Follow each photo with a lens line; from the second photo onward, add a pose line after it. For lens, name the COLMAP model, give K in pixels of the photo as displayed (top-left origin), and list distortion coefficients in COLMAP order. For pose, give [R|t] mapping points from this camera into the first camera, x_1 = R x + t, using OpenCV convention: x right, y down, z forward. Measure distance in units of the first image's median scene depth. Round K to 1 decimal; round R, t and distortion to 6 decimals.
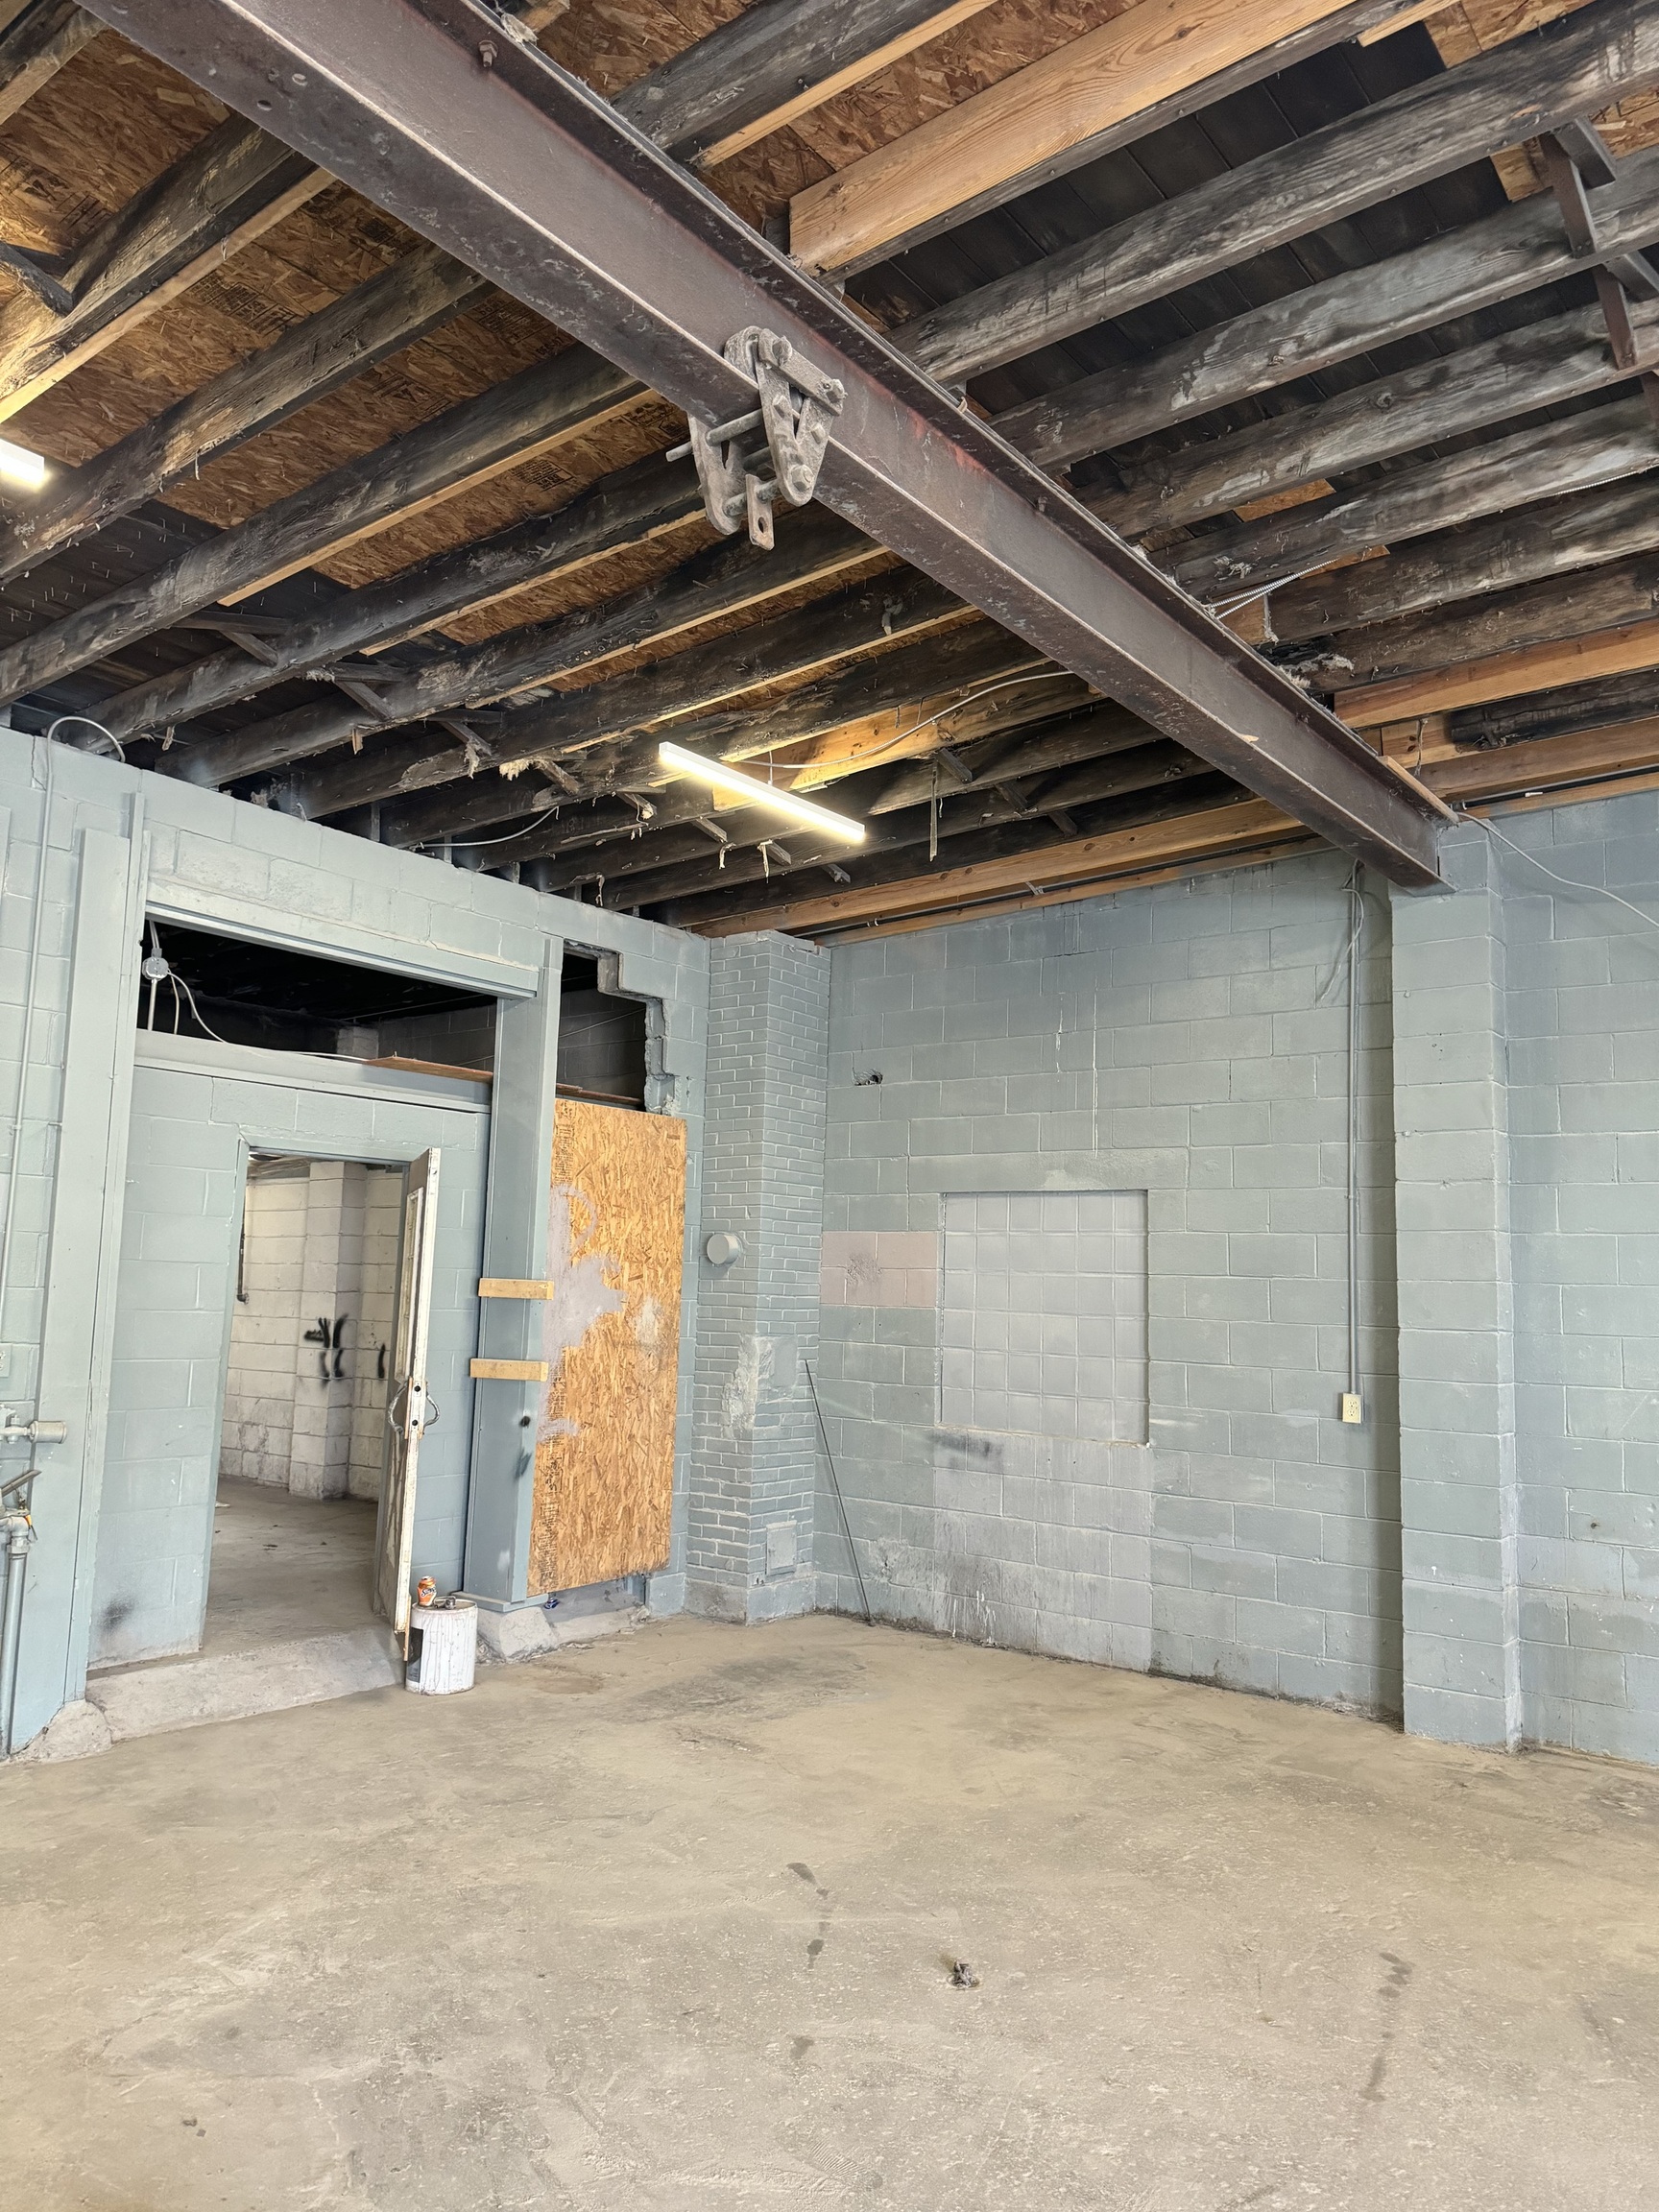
lens RADIAL K [[1547.4, 0, 798.1], [0, 1547.4, 1109.4], [0, 0, 1]] dist [0.098024, -0.119653]
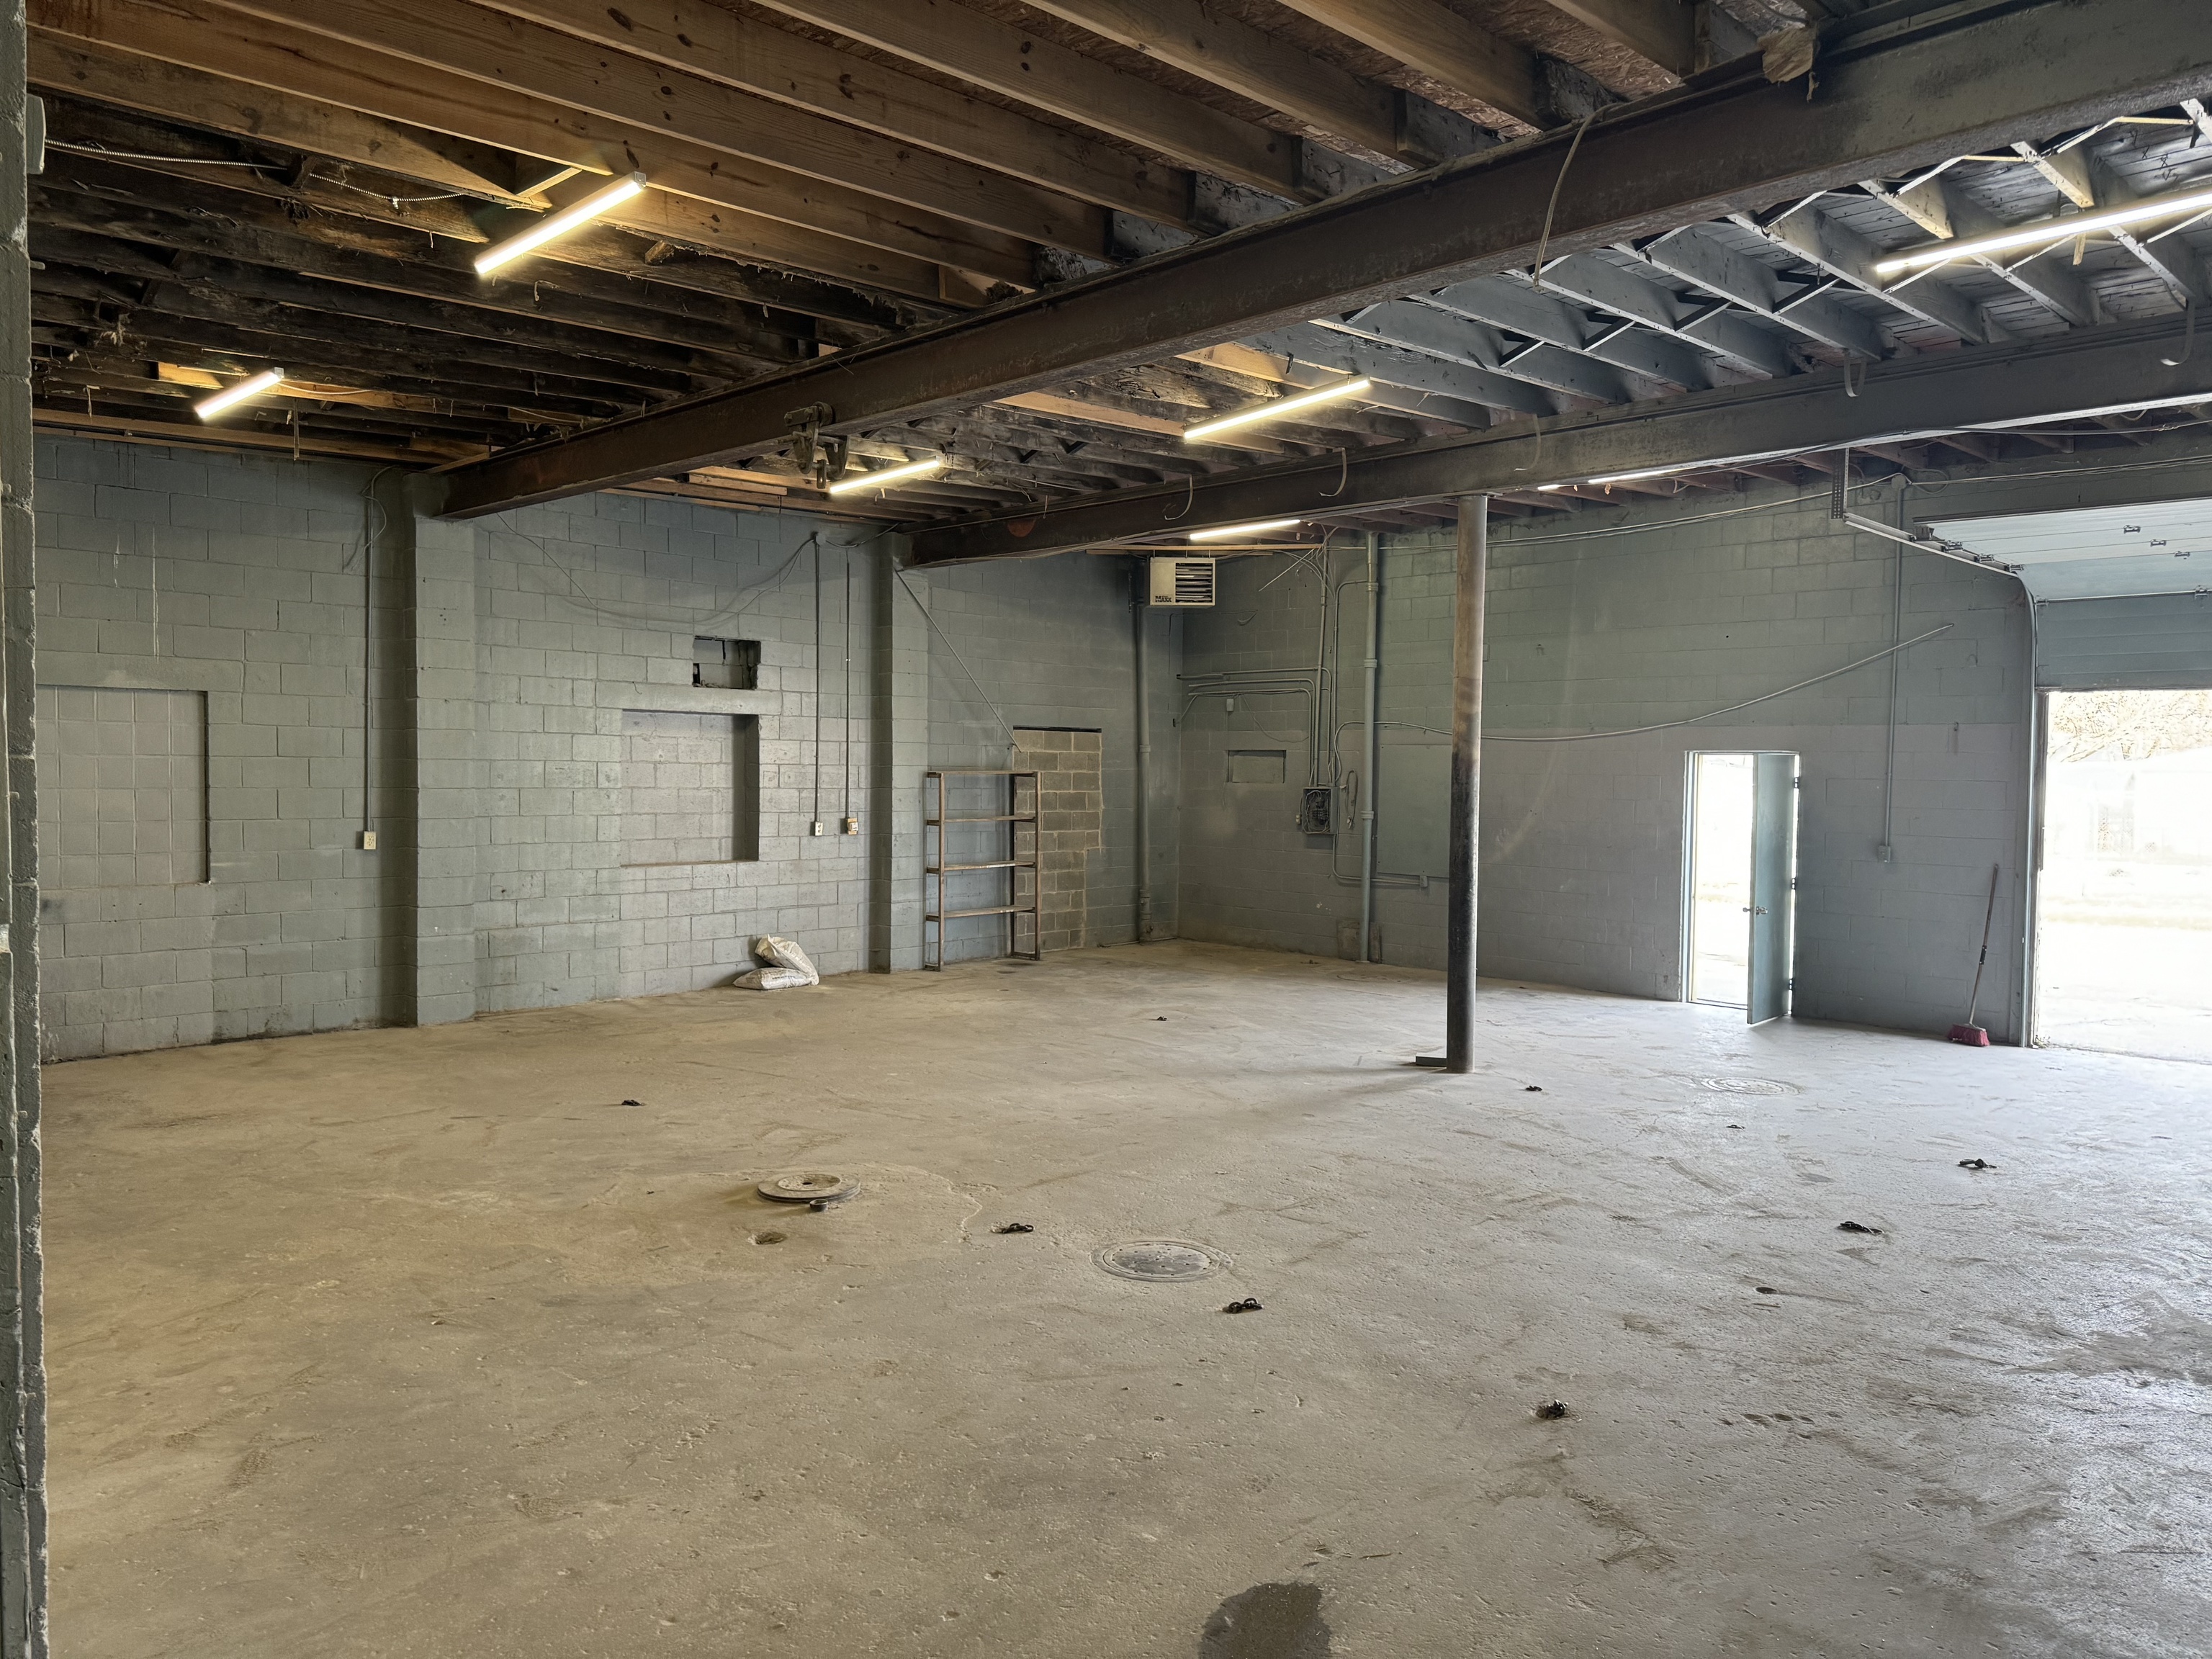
lens RADIAL K [[1547.4, 0, 1092.6], [0, 1547.4, 837.2], [0, 0, 1]] dist [0.098024, -0.119653]
pose [[0.139121, -0.075054, 0.987427, -1.041619], [-0.127283, 0.987498, 0.092992, -0.047572], [-0.982061, -0.138620, 0.127828, 0.091085]]
